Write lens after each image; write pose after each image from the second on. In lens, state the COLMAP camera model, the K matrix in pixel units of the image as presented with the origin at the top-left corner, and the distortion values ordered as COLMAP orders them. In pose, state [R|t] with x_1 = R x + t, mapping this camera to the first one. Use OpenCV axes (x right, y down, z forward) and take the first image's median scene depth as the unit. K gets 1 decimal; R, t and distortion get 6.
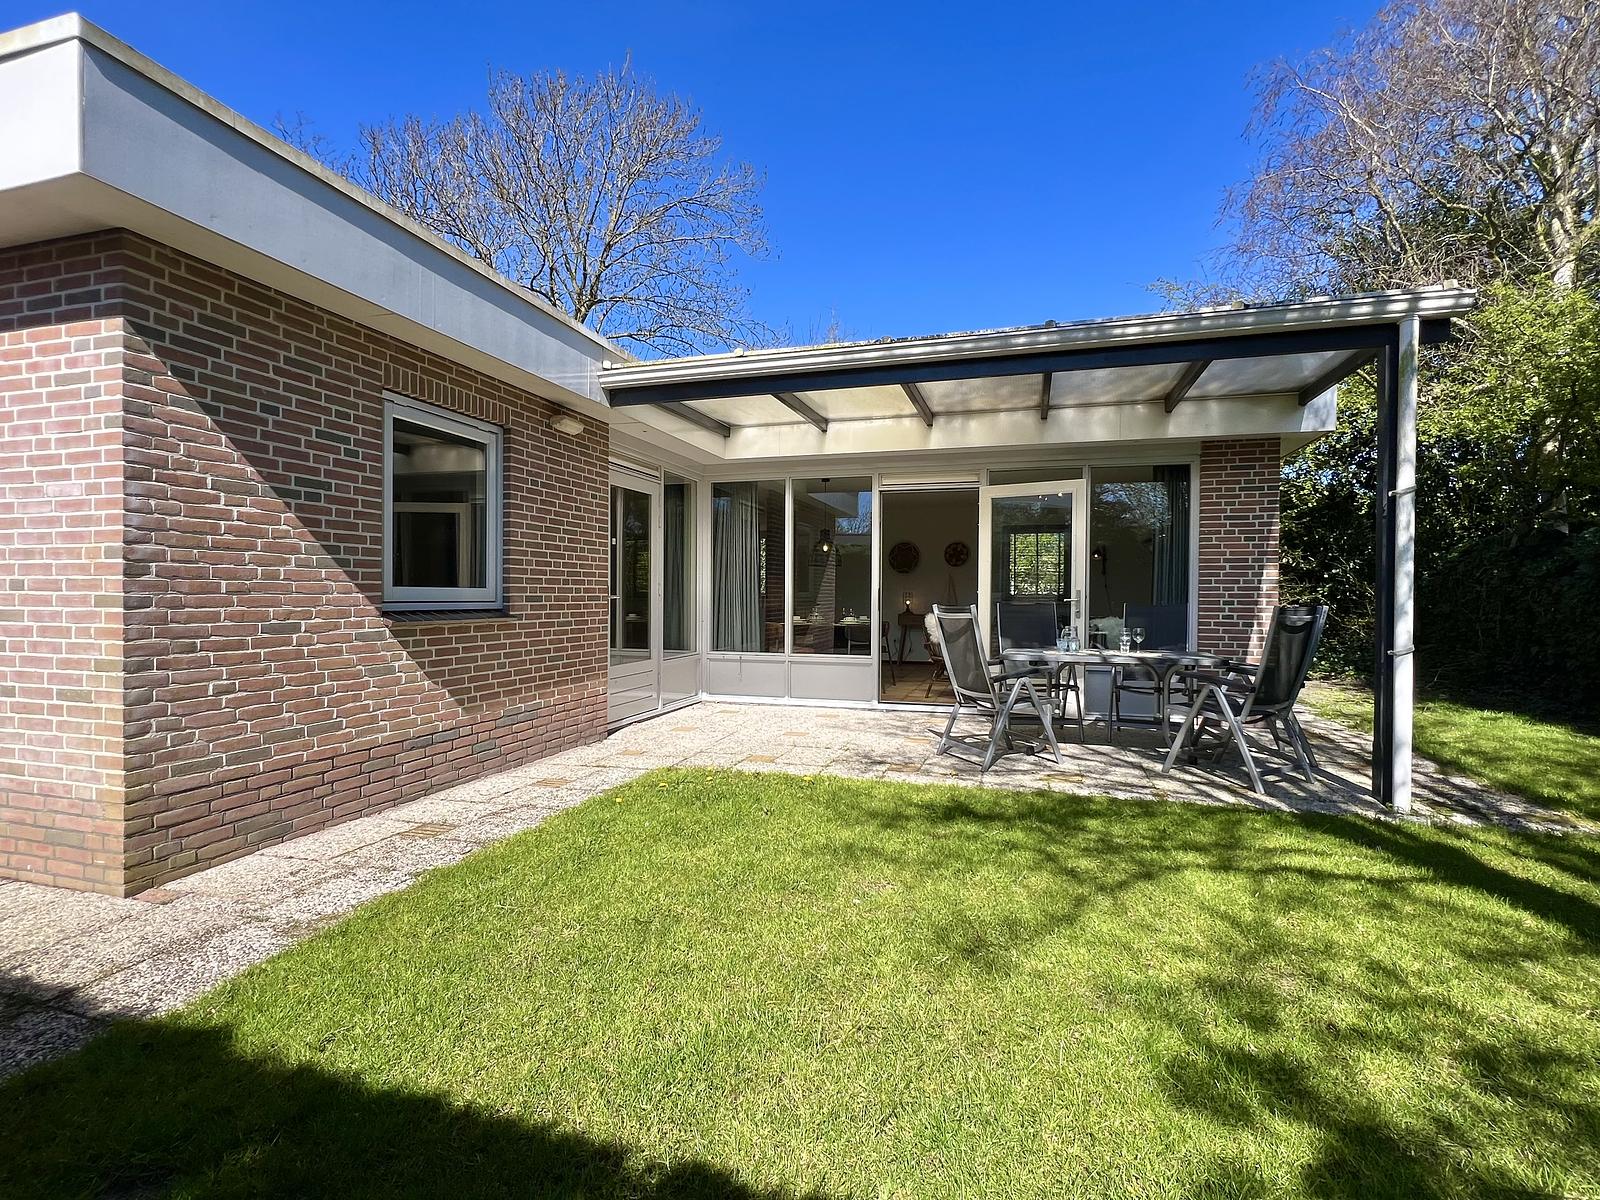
lens RADIAL K [[785.2, 0, 804.9], [0, 785.2, 601.5], [0, 0, 1]] dist [-0.000955, 0.003054]
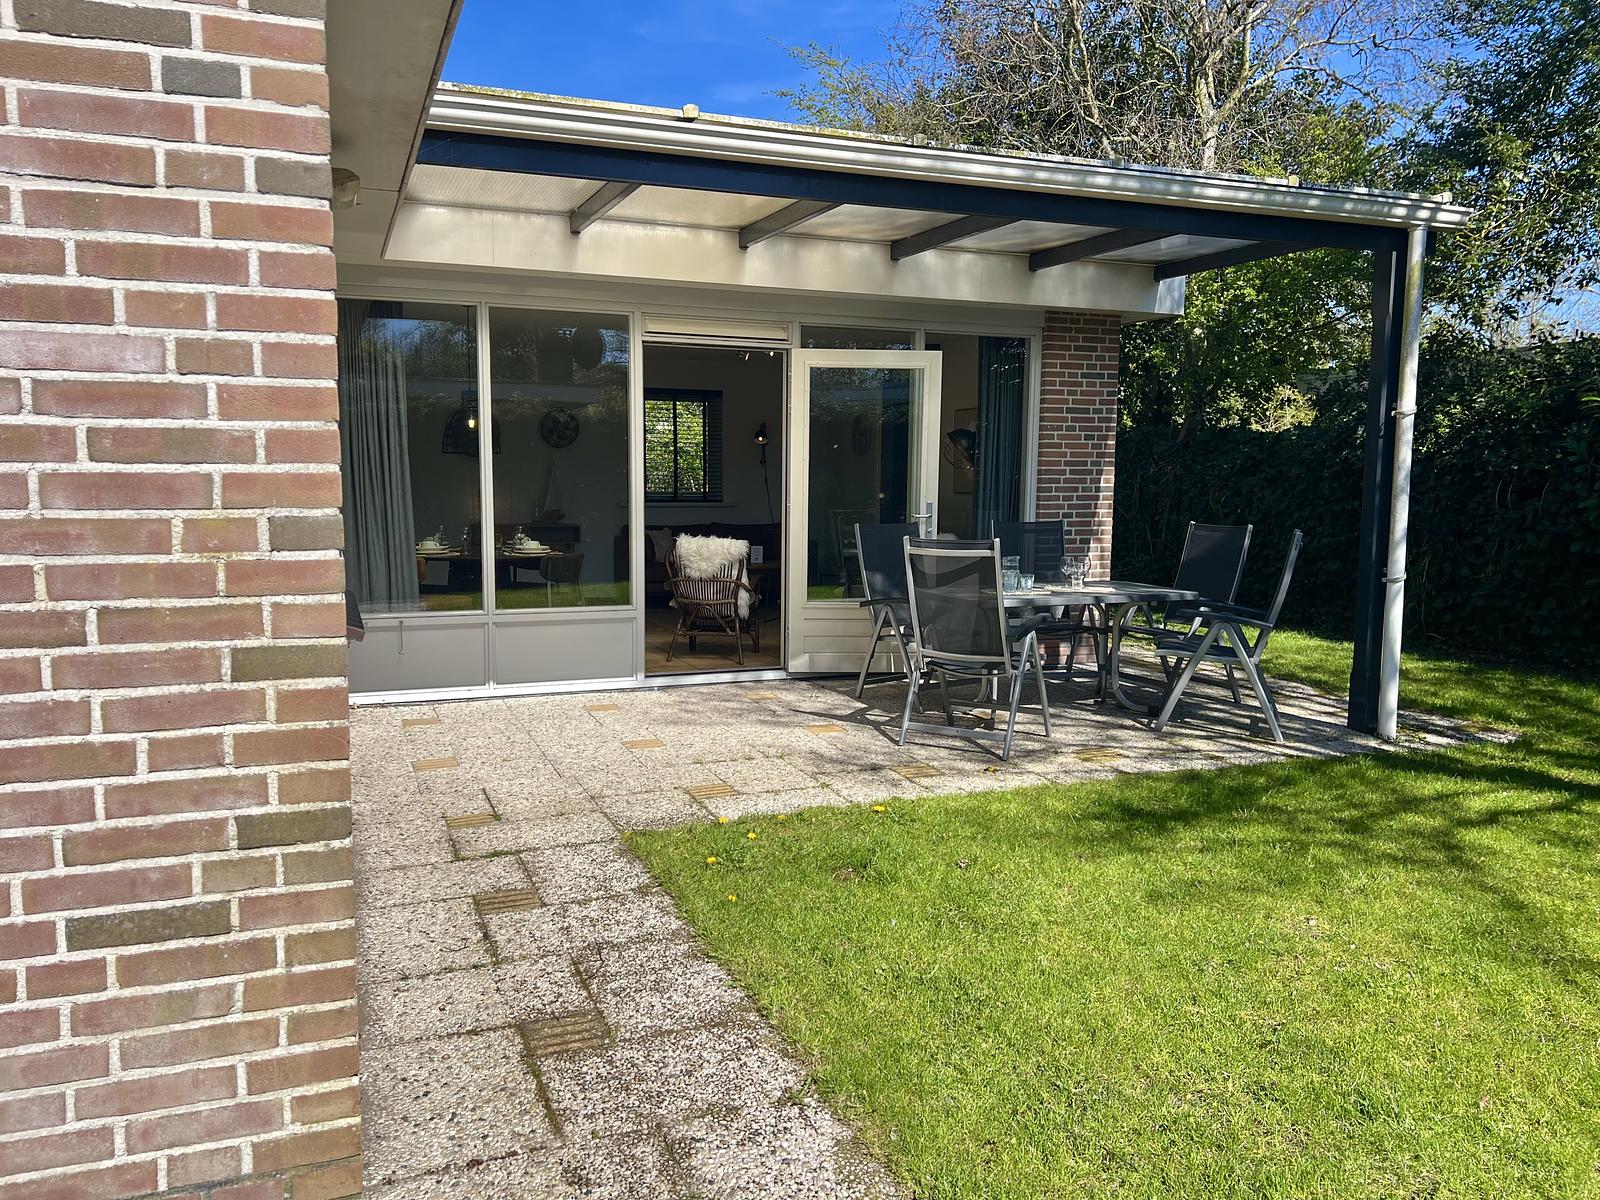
lens RADIAL K [[1217.3, 0, 797.4], [0, 1217.3, 603.9], [0, 0, 1]] dist [0.037528, -0.046809]
pose [[0.778161, -0.067296, 0.624449, -0.837494], [0.000586, 0.994320, 0.106426, -0.071835], [-0.628064, -0.082451, 0.773781, 0.308791]]
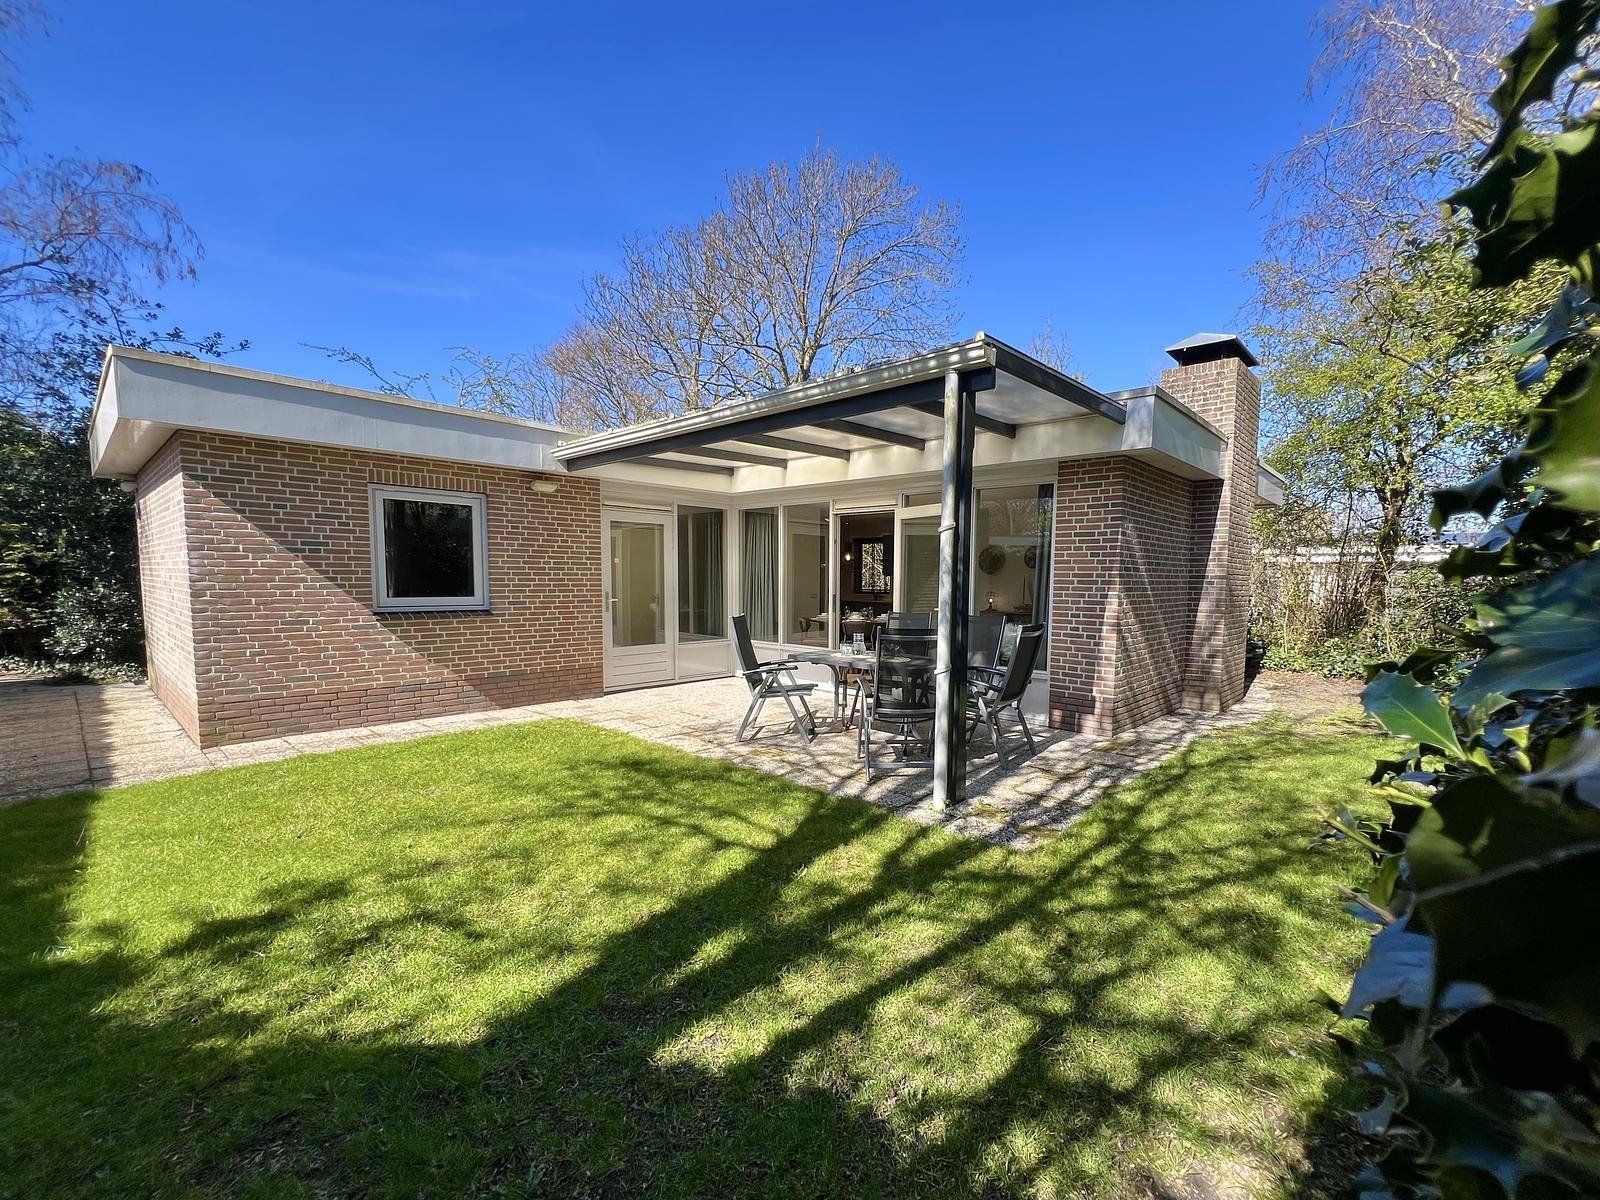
lens RADIAL K [[688.2, 0, 814.2], [0, 688.2, 631.4], [0, 0, 1]] dist [0.005531, 0.000748]
pose [[0.905351, 0.037989, -0.422962, 1.055982], [-0.010229, 0.997653, 0.067711, -0.062755], [0.424541, -0.056976, 0.903614, 0.026585]]
